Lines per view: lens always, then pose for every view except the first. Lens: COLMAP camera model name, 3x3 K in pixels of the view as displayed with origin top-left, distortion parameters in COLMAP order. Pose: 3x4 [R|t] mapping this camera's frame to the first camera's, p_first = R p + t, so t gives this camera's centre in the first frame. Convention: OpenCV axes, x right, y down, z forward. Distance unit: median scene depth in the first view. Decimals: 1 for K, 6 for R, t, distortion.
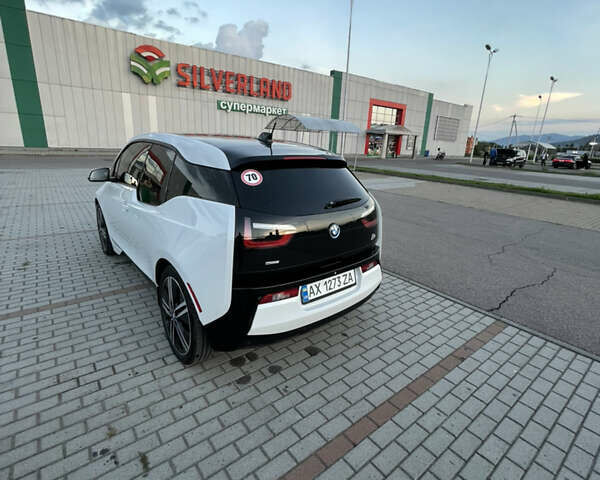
lens RADIAL K [[319.9, 0, 297.5], [0, 319.9, 240.3], [0, 0, 1]] dist [-0.007120, 0.003553]
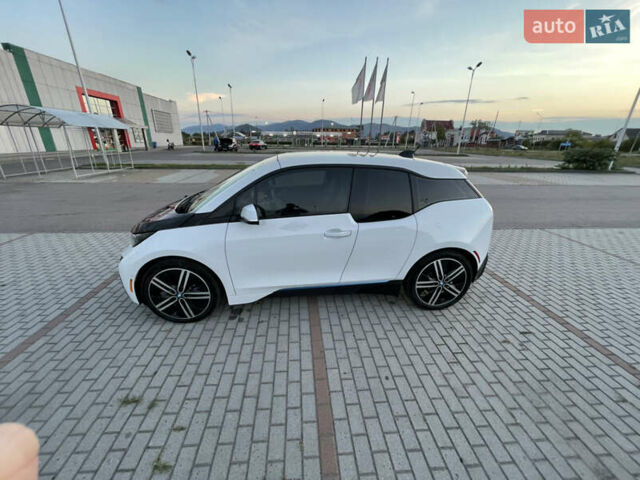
lens RADIAL K [[260.2, 0, 317.8], [0, 260.2, 242.0], [0, 0, 1]] dist [-0.003292, 0.000212]
pose [[0.553113, -0.342401, 0.759492, -0.096674], [0.261968, 0.936878, 0.231588, -0.022667], [-0.790847, 0.070868, 0.607897, 0.044476]]
